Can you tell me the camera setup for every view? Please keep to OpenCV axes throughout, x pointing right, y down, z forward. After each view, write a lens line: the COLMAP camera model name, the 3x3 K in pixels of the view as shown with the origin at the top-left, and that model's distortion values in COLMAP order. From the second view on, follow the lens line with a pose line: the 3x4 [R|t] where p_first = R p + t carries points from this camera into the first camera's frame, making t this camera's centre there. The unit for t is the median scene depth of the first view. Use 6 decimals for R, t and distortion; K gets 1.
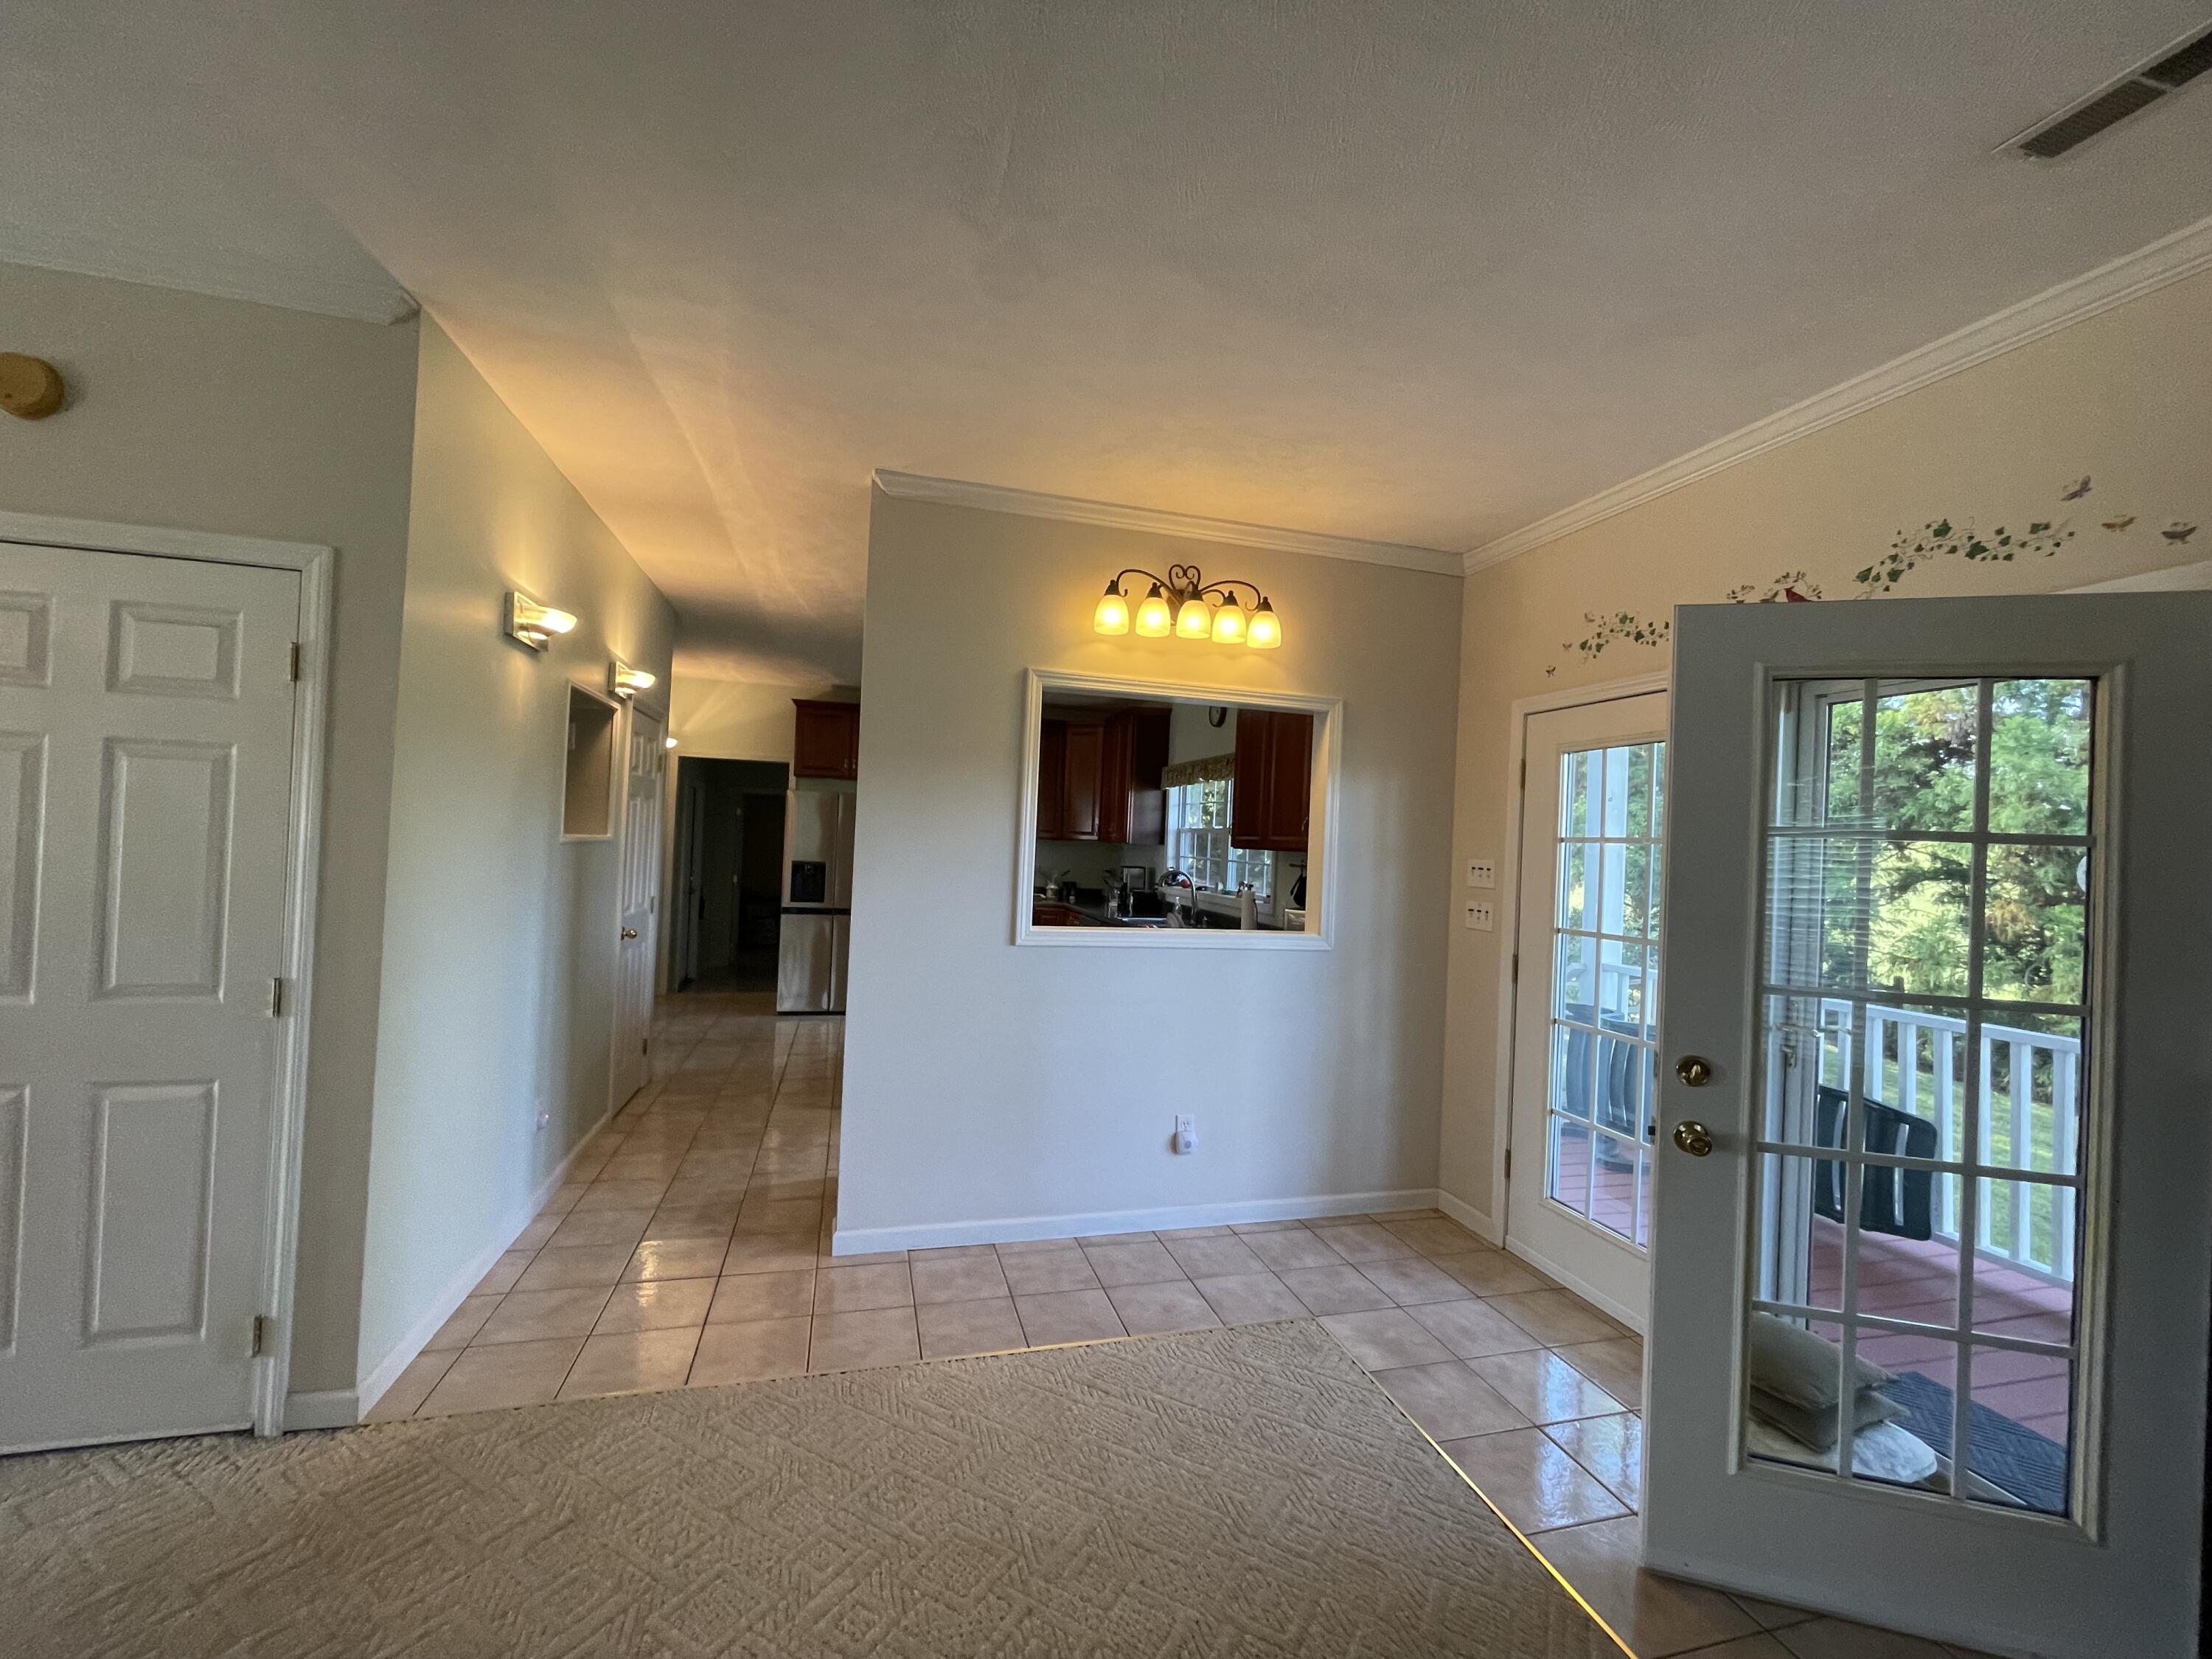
lens RADIAL K [[894.2, 0, 1103.3], [0, 894.2, 833.4], [0, 0, 1]] dist [-0.000471, 0.000368]
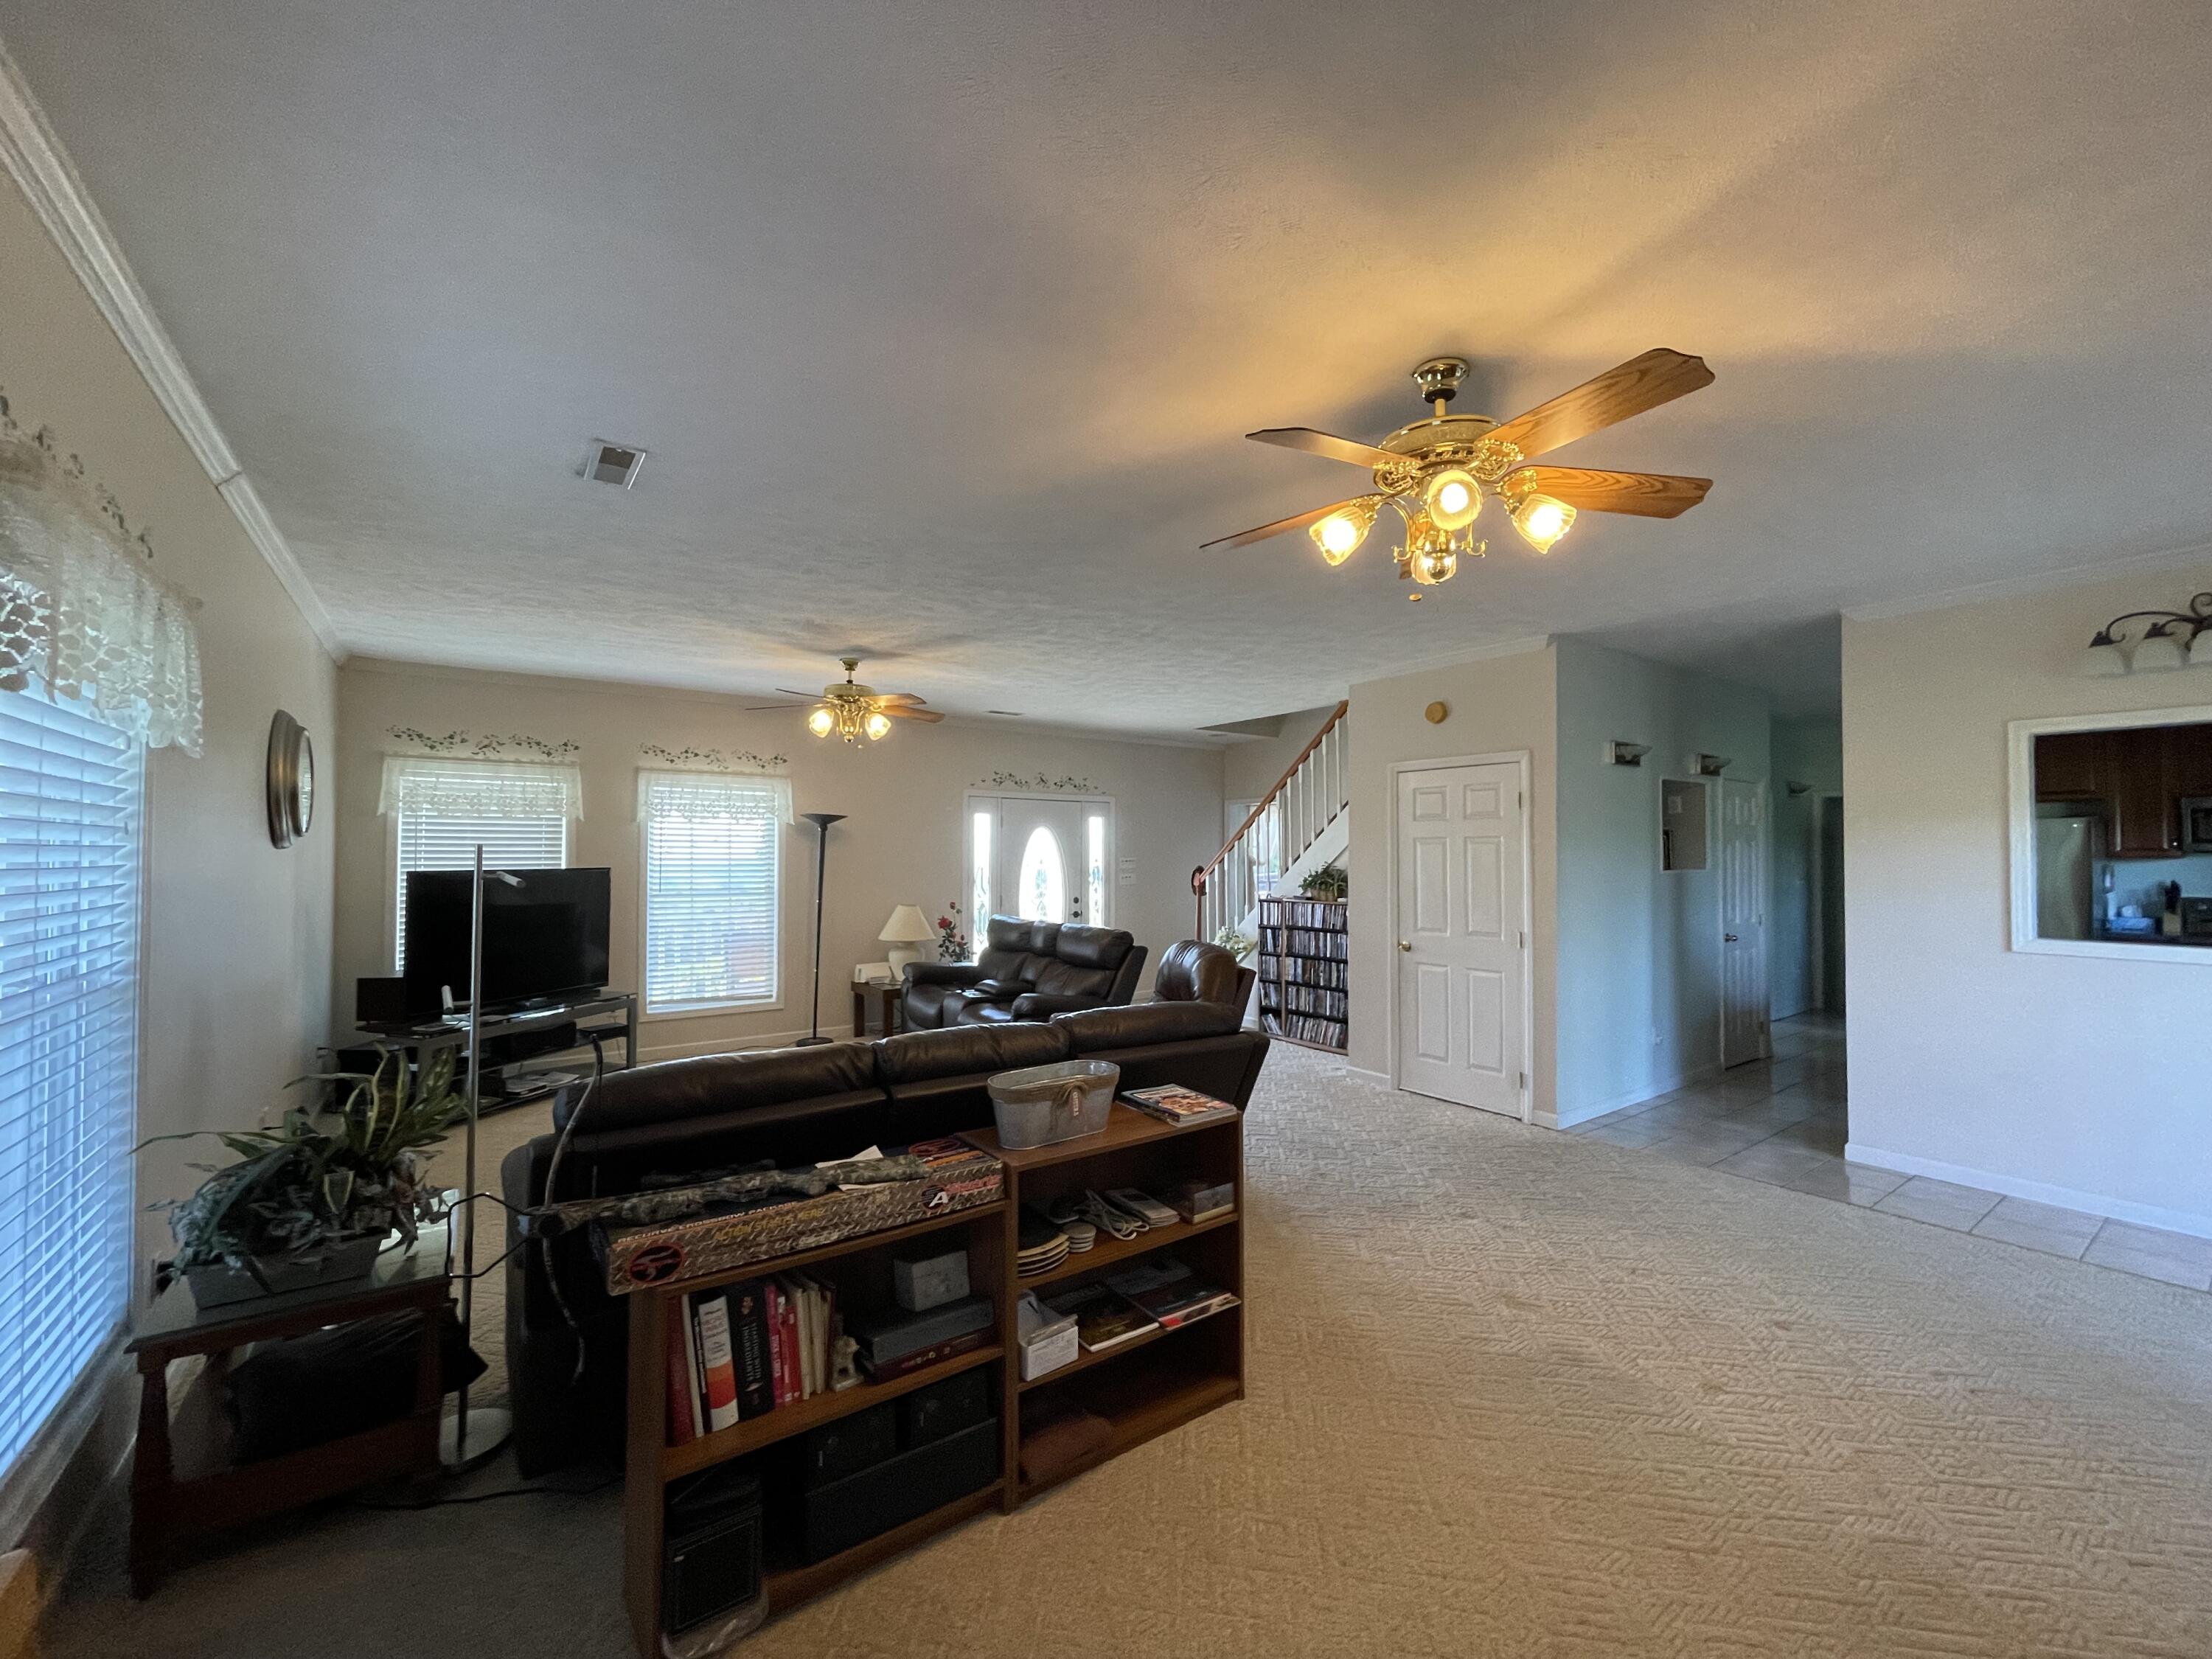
lens RADIAL K [[894.2, 0, 1104.0], [0, 894.2, 837.1], [0, 0, 1]] dist [-0.000471, 0.000368]
pose [[0.357750, -0.057725, -0.932032, 0.687597], [0.024776, 0.998323, -0.052321, 0.003593], [0.933489, -0.004375, 0.358580, -0.668329]]
